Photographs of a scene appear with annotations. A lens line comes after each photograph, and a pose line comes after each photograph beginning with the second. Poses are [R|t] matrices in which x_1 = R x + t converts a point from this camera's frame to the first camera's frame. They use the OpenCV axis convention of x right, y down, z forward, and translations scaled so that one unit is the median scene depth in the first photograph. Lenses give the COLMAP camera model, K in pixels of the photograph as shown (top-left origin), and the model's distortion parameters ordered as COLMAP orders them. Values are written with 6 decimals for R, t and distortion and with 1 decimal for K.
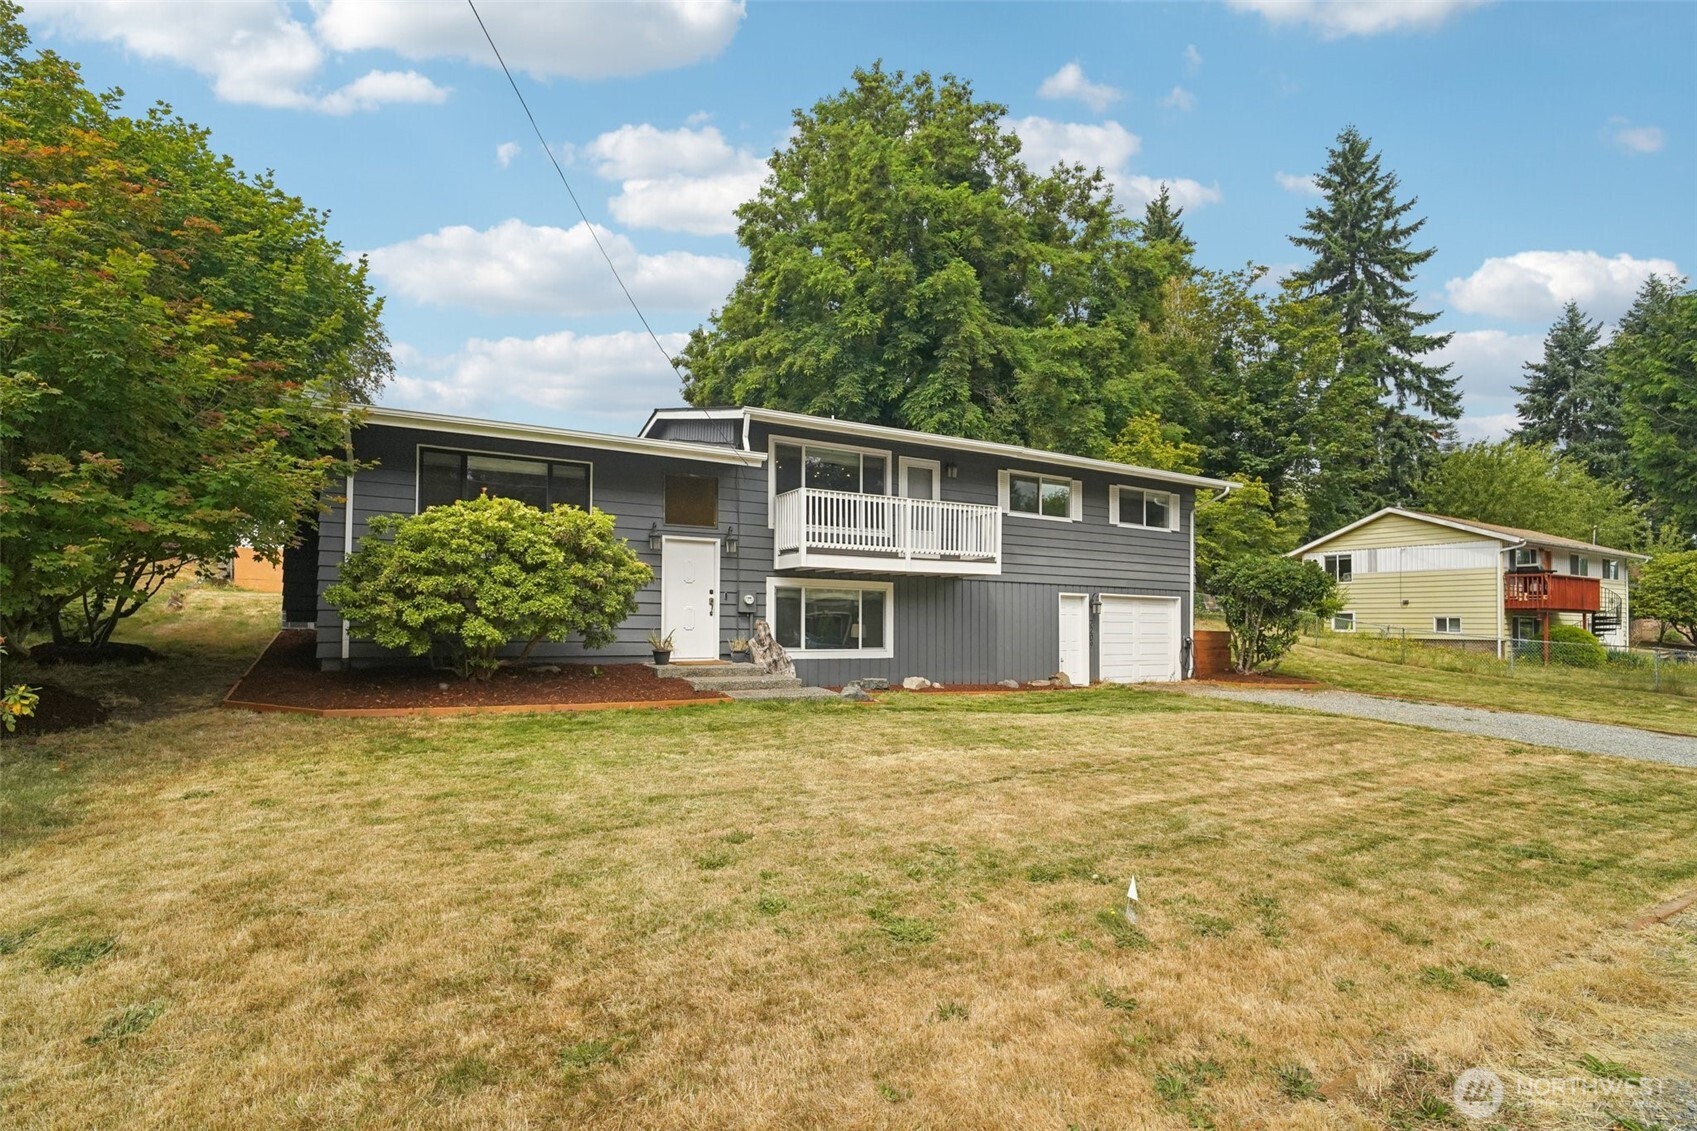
lens RADIAL K [[793.4, 0, 857.1], [0, 793.4, 550.3], [0, 0, 1]] dist [-0.005388, -0.000636]
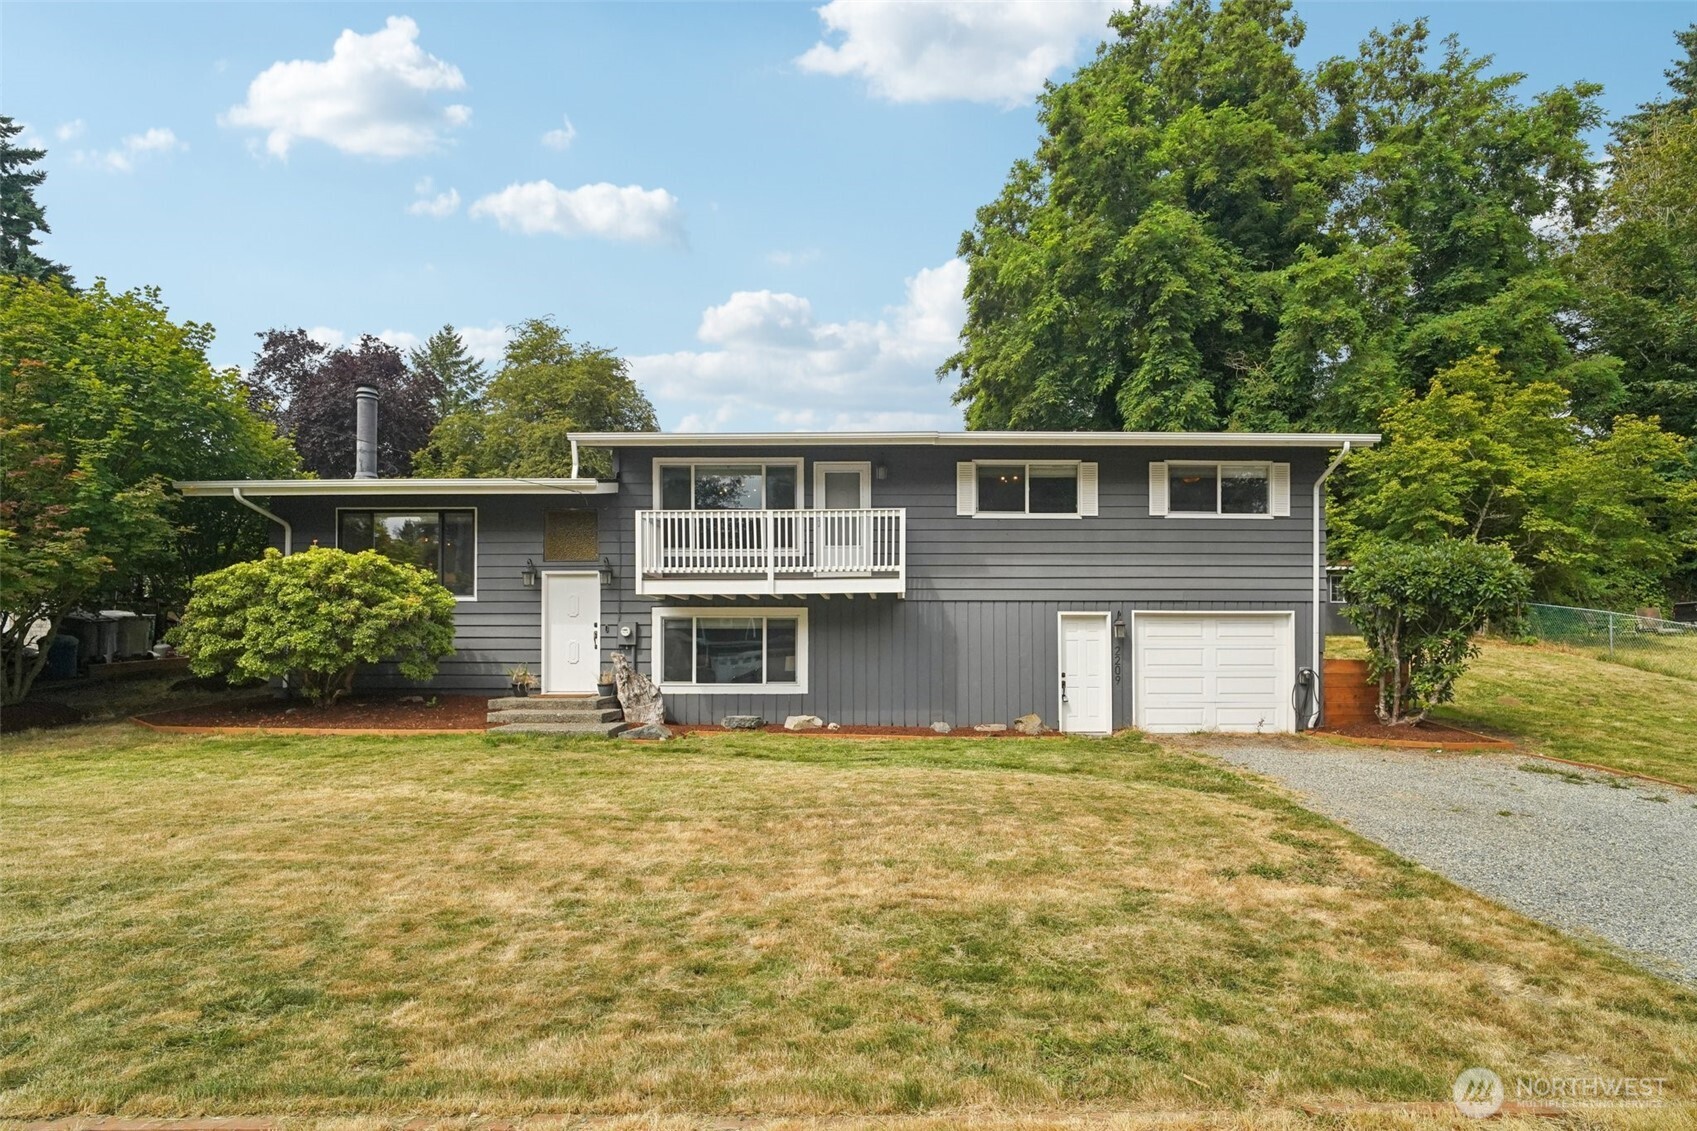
lens RADIAL K [[822.8, 0, 848.2], [0, 822.8, 598.5], [0, 0, 1]] dist [-0.006603, -0.000860]
pose [[0.867305, -0.049631, -0.495297, 0.527050], [0.055795, 0.998439, -0.002346, 0.034828], [0.494640, -0.025600, 0.868721, 0.233472]]
